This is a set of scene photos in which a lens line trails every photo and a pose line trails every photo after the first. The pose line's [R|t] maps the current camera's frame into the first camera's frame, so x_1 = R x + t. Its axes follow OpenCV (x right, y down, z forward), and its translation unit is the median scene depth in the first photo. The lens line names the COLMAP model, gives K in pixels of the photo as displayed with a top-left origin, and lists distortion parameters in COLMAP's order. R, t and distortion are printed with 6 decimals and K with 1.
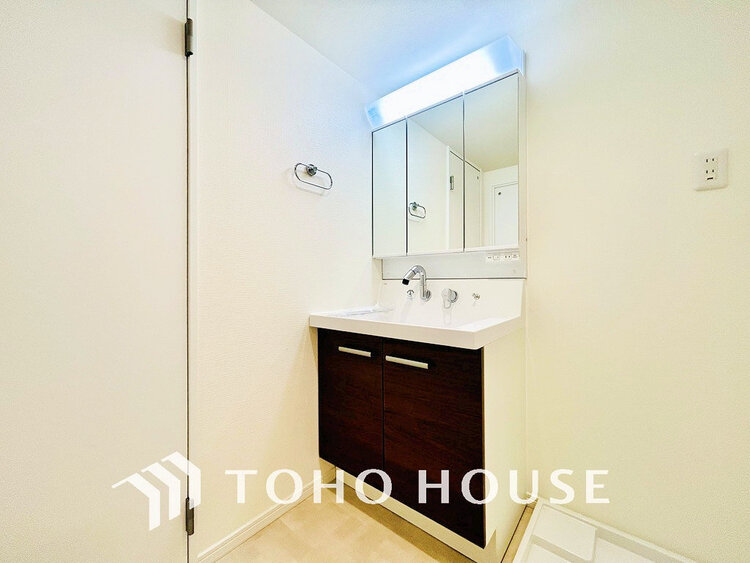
lens RADIAL K [[302.3, 0, 370.2], [0, 302.3, 280.5], [0, 0, 1]] dist [-0.003778, 0.000676]
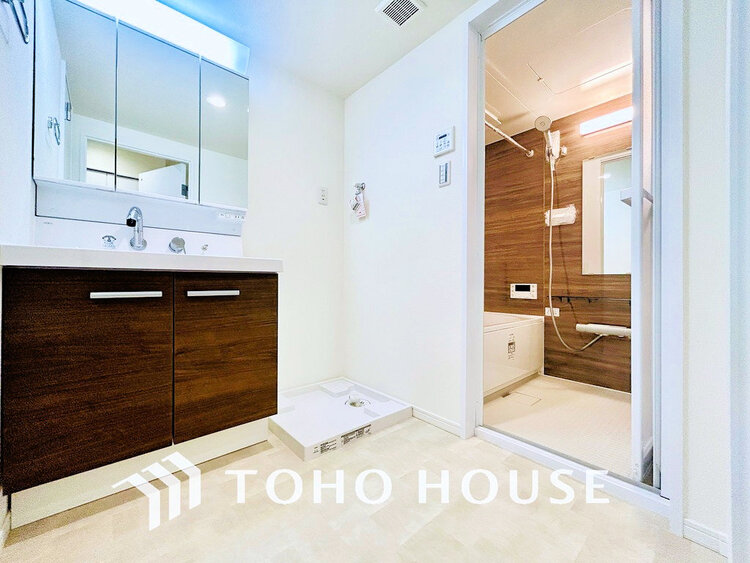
lens RADIAL K [[302.3, 0, 374.4], [0, 302.3, 279.3], [0, 0, 1]] dist [-0.003778, 0.000676]
pose [[0.140203, 0.012536, 0.990043, -0.785468], [-0.011762, 0.999870, -0.010995, 0.208606], [-0.990053, -0.010104, 0.140332, 0.275073]]
